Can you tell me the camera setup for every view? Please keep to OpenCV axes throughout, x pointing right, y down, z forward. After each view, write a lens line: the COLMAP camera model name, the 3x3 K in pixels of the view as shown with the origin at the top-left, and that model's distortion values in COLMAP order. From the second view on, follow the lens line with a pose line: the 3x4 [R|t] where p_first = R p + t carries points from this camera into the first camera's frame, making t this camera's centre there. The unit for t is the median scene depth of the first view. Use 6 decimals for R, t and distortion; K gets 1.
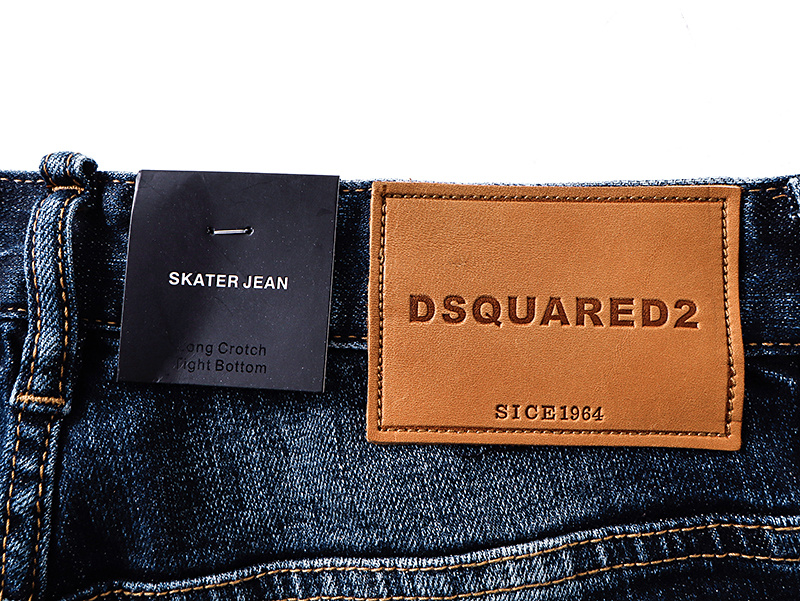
lens RADIAL K [[777.0, 0, 401.1], [0, 777.0, 316.1], [0, 0, 1]] dist [-0.007524, 0.013344]
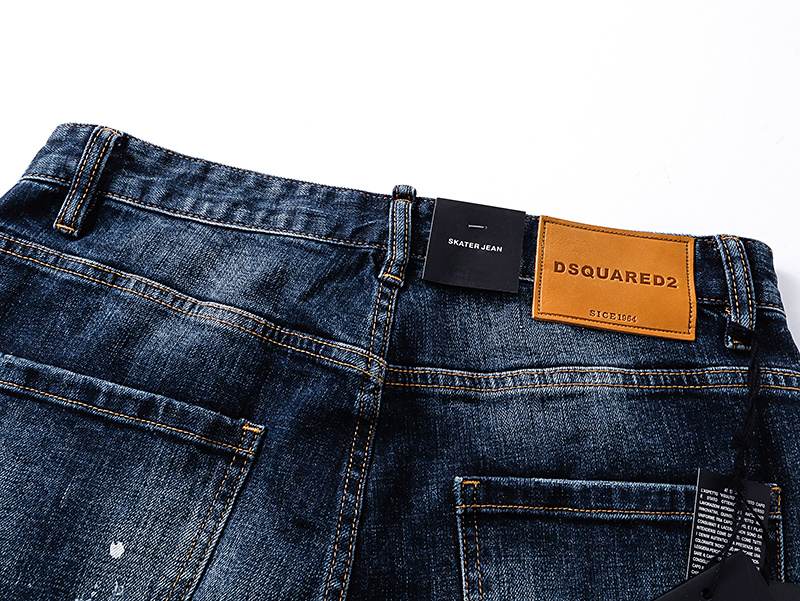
lens RADIAL K [[777.0, 0, 401.1], [0, 777.0, 316.1], [0, 0, 1]] dist [-0.007524, 0.013344]
pose [[0.987309, 0.144514, 0.065855, -0.567536], [-0.115885, 0.939119, -0.323459, 0.924302], [-0.108590, 0.311722, 0.943948, -1.067377]]
